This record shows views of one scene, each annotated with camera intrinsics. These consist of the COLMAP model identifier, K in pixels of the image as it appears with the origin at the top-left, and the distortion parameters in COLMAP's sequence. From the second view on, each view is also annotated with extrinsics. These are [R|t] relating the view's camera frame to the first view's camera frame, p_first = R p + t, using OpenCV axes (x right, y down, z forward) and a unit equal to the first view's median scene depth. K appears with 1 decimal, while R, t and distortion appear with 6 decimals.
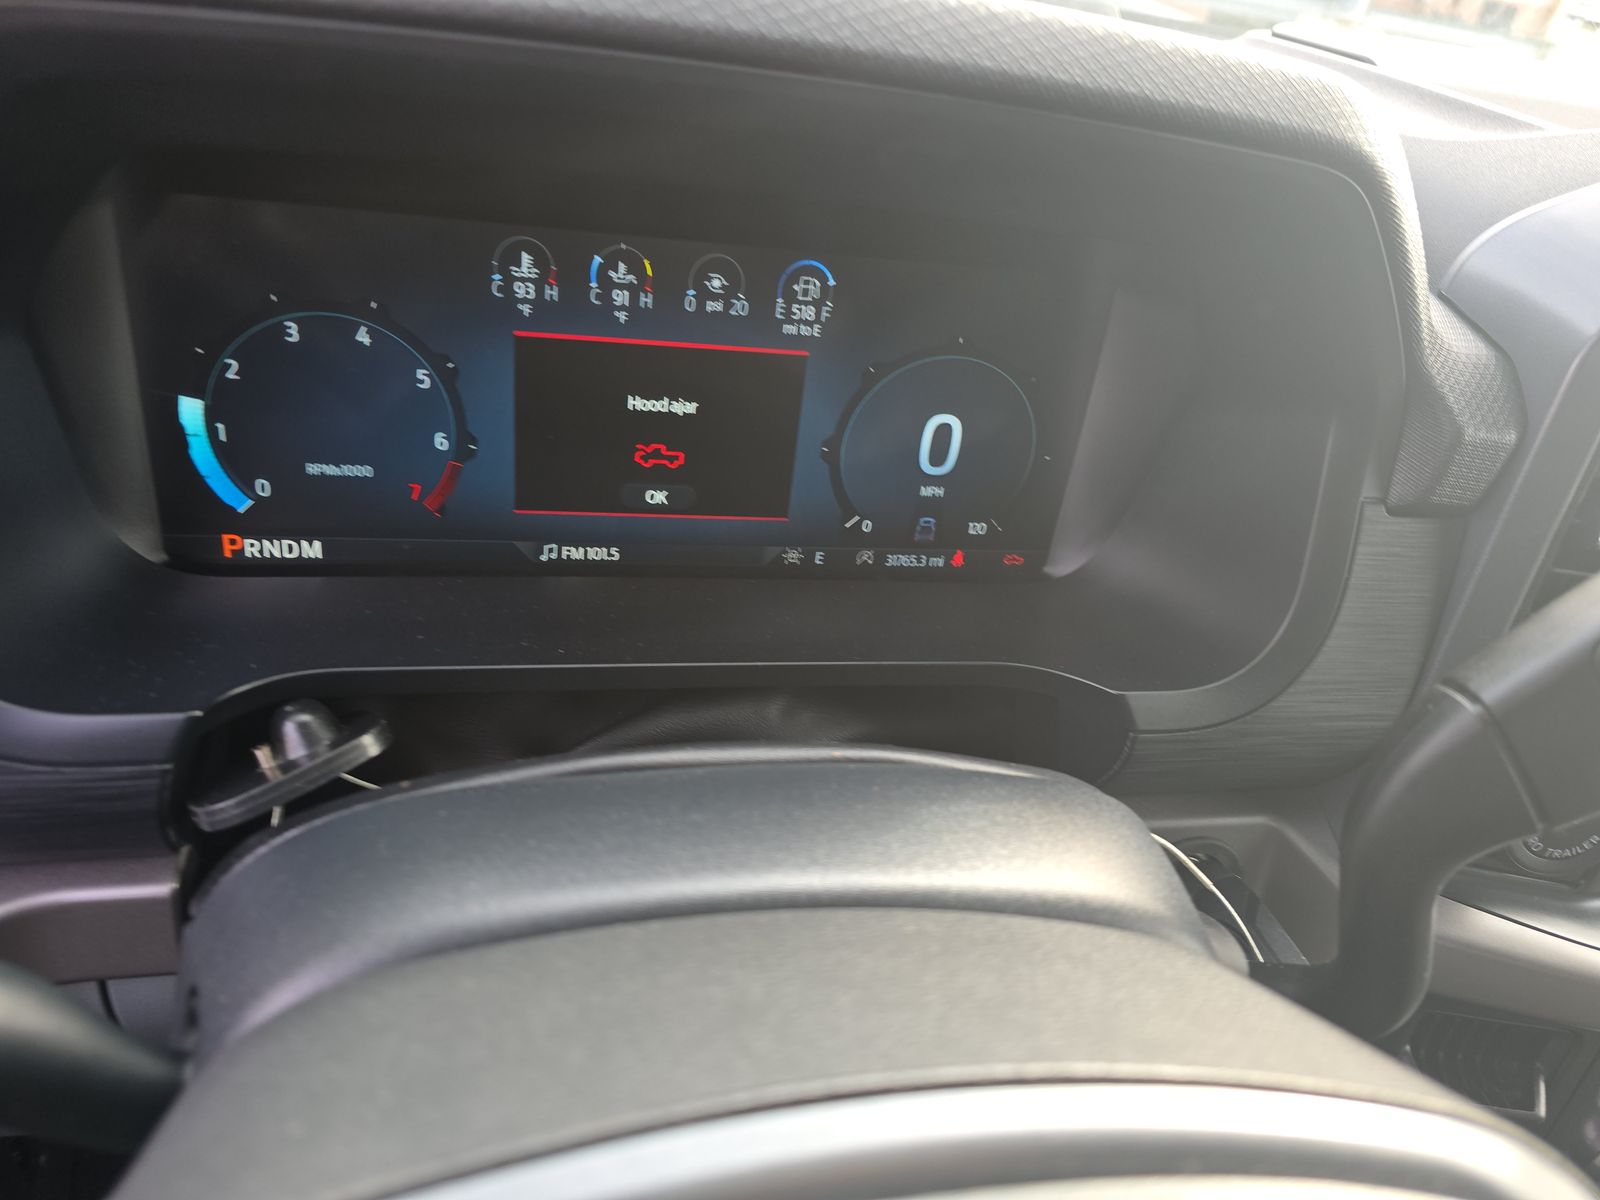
lens RADIAL K [[1089.7, 0, 800.0], [0, 1089.7, 600.0], [0, 0, 1]] dist [-0.001582, -0.003672]
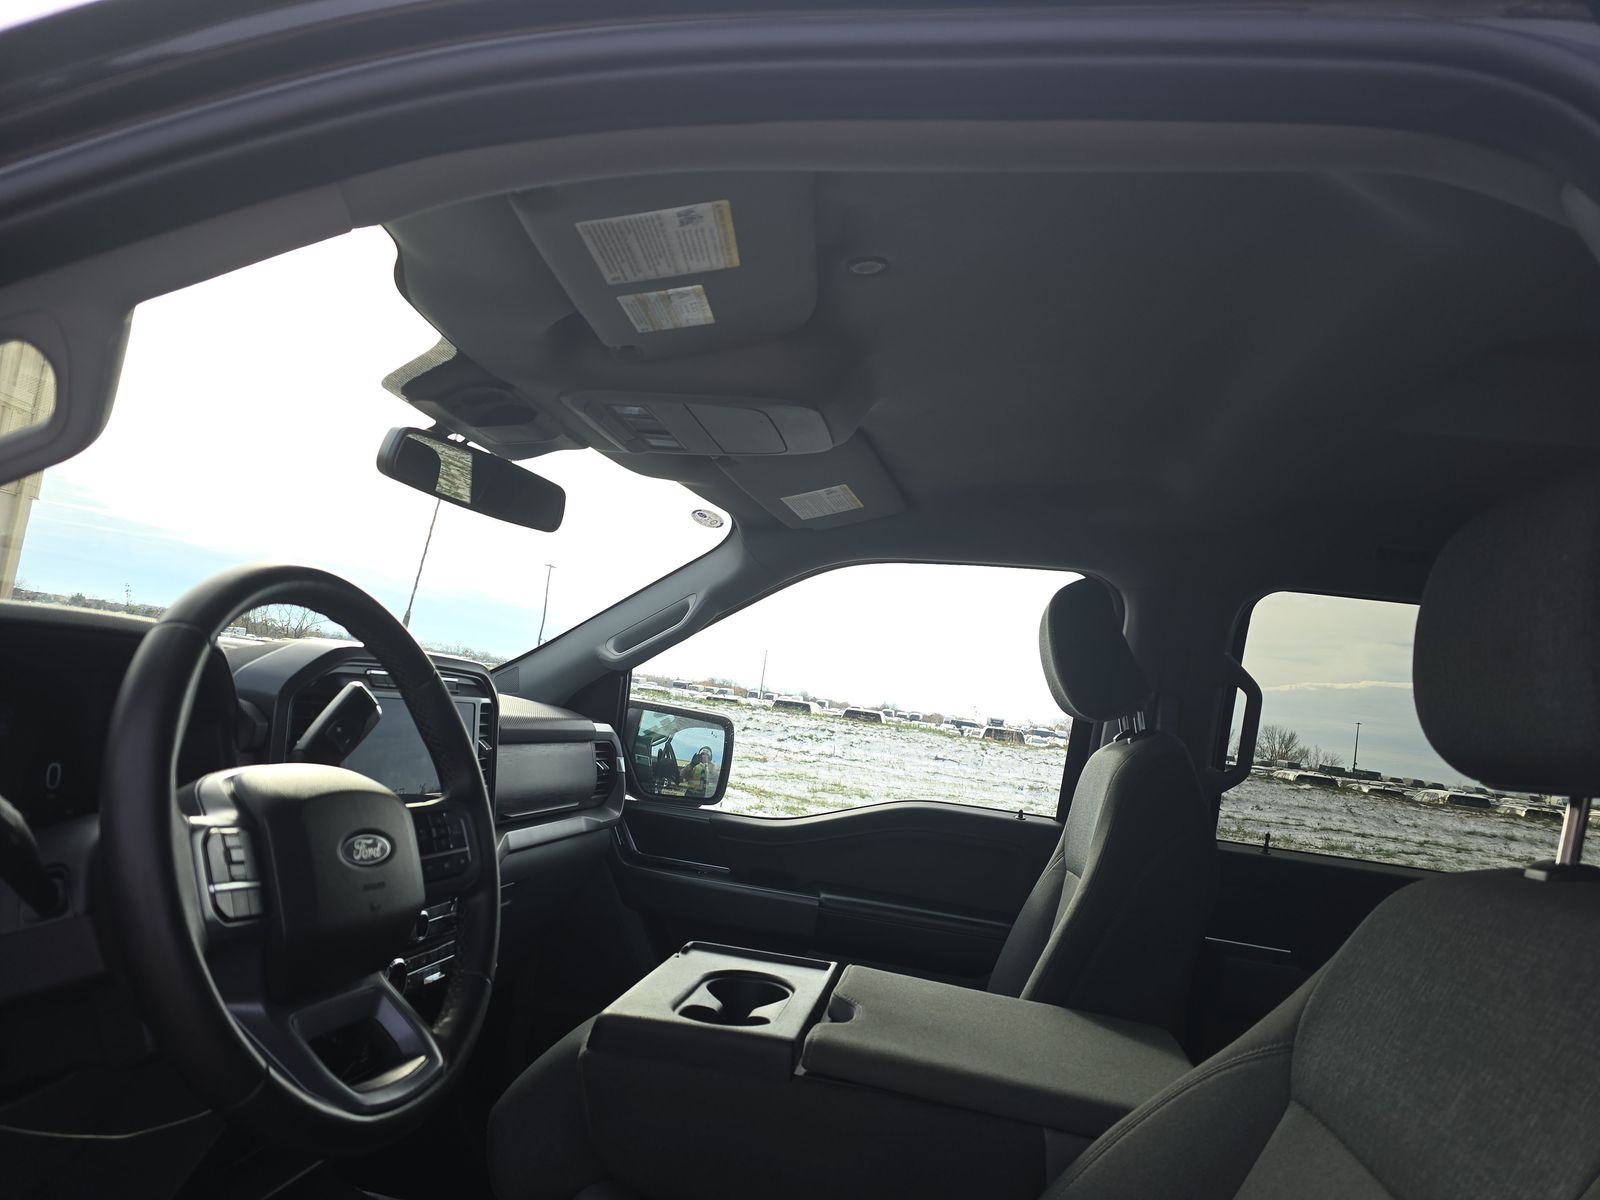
lens RADIAL K [[1058.4, 0, 804.1], [0, 1058.4, 613.6], [0, 0, 1]] dist [0.071584, -0.059298]
pose [[0.373429, -0.019340, 0.927457, -1.622560], [0.450563, 0.877718, -0.163111, 0.756435], [-0.810891, 0.478788, 0.336479, -1.469048]]
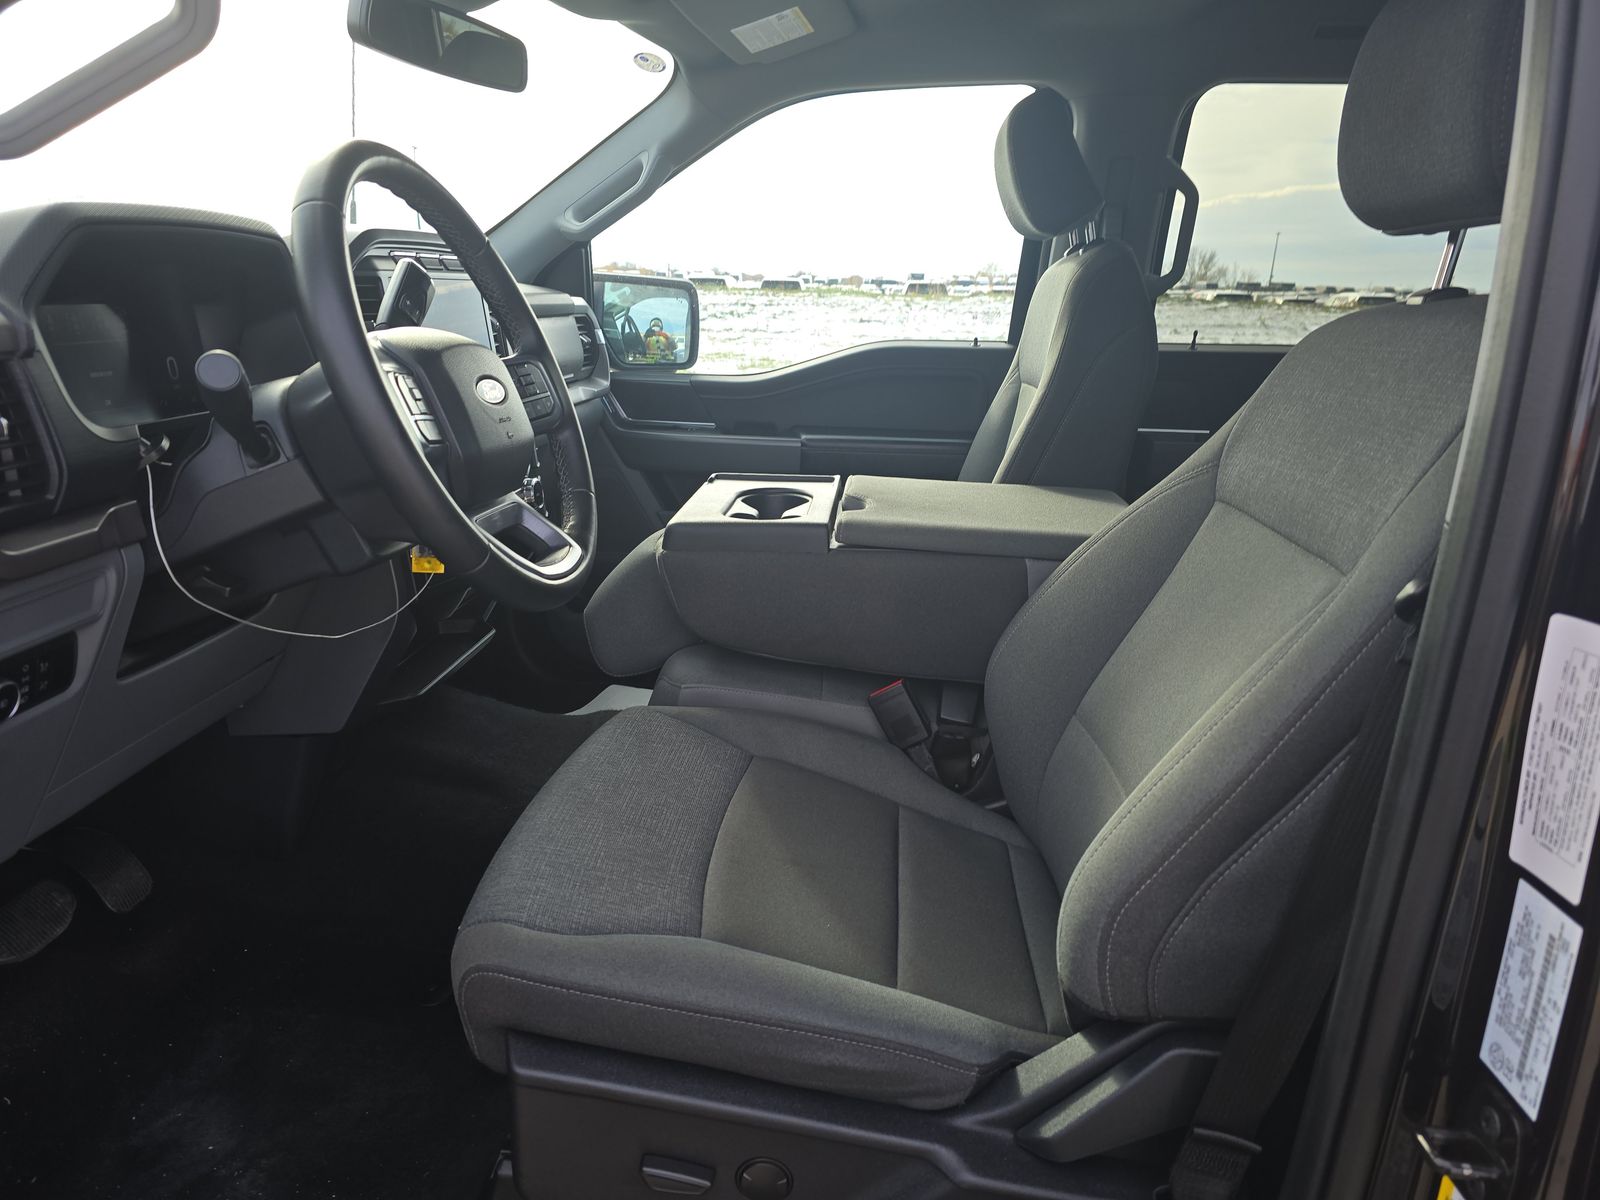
lens RADIAL K [[1058.4, 0, 804.1], [0, 1058.4, 613.6], [0, 0, 1]] dist [0.071584, -0.059298]
pose [[0.286715, -0.413995, 0.863946, -2.253943], [0.547452, 0.810862, 0.206877, 0.745776], [-0.786187, 0.413655, 0.459129, -1.383046]]
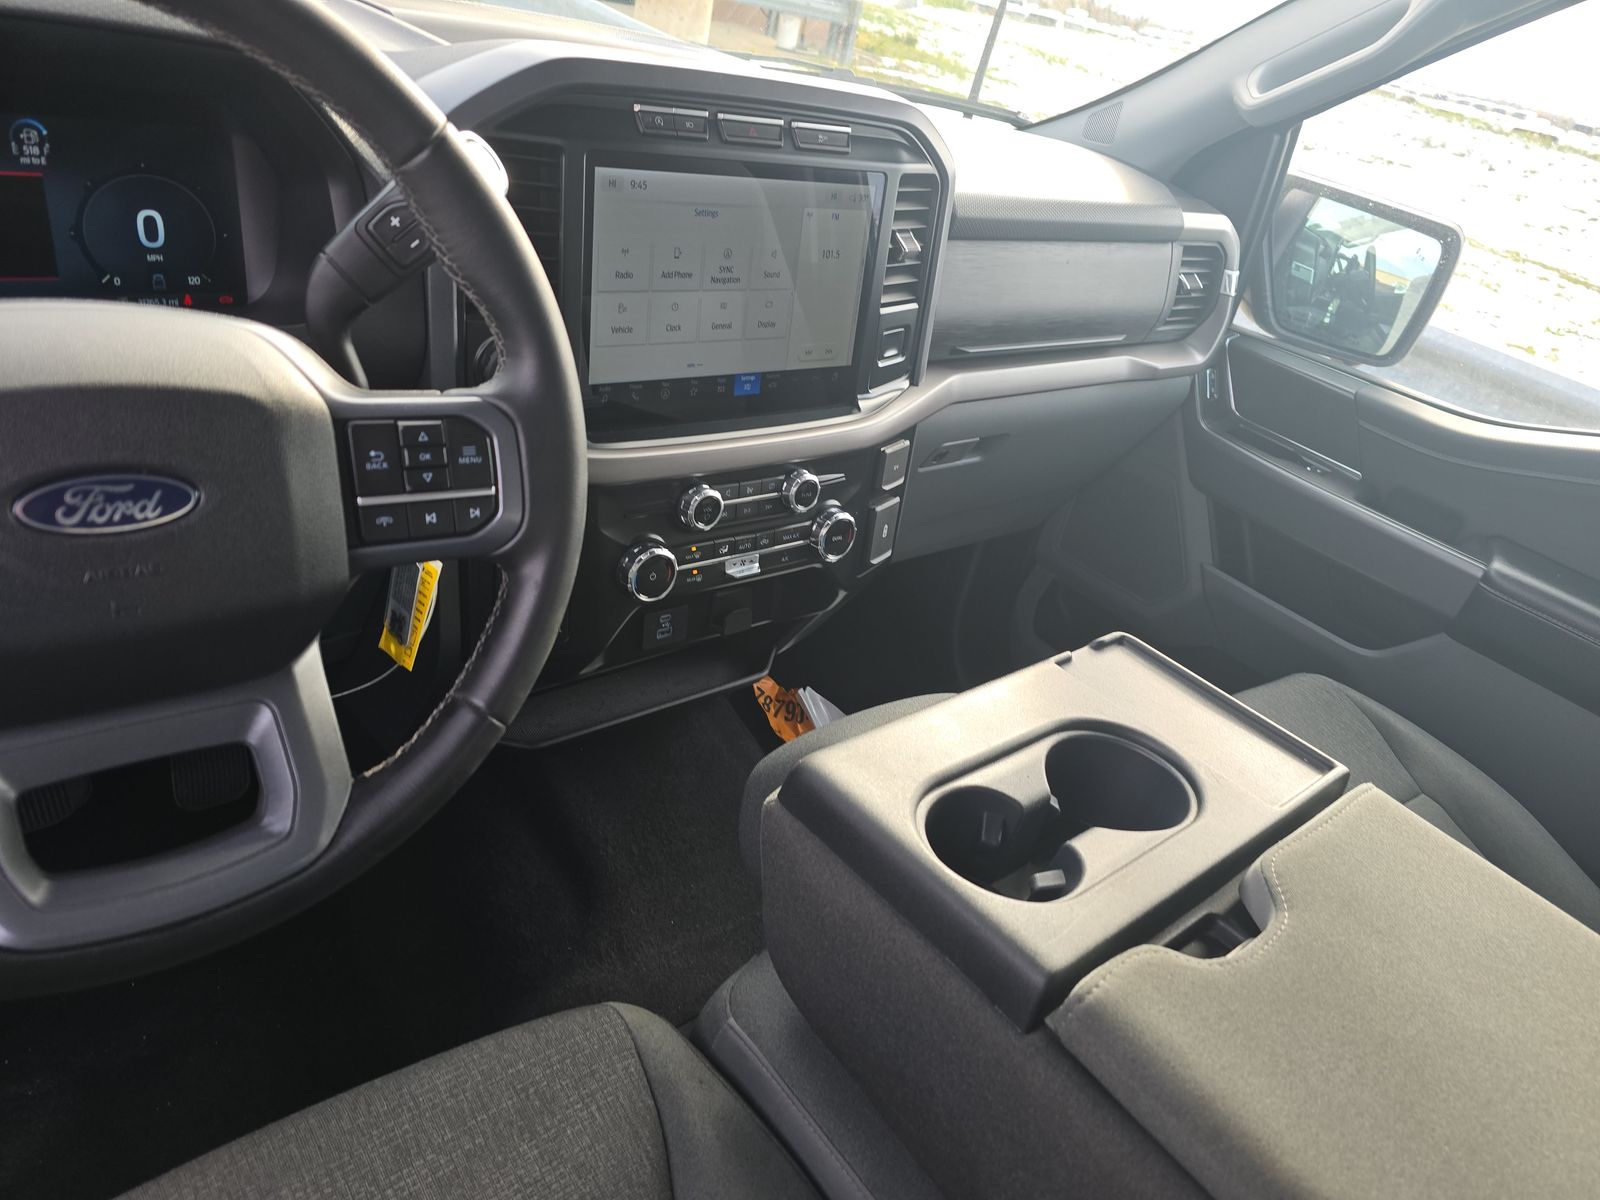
lens RADIAL K [[1058.8, 0, 804.3], [0, 1058.8, 601.5], [0, 0, 1]] dist [0.049620, -0.050590]
pose [[0.887572, -0.215060, 0.407388, 0.258195], [0.198696, 0.976571, 0.082634, 0.574346], [-0.415615, 0.007602, 0.909509, -1.135701]]
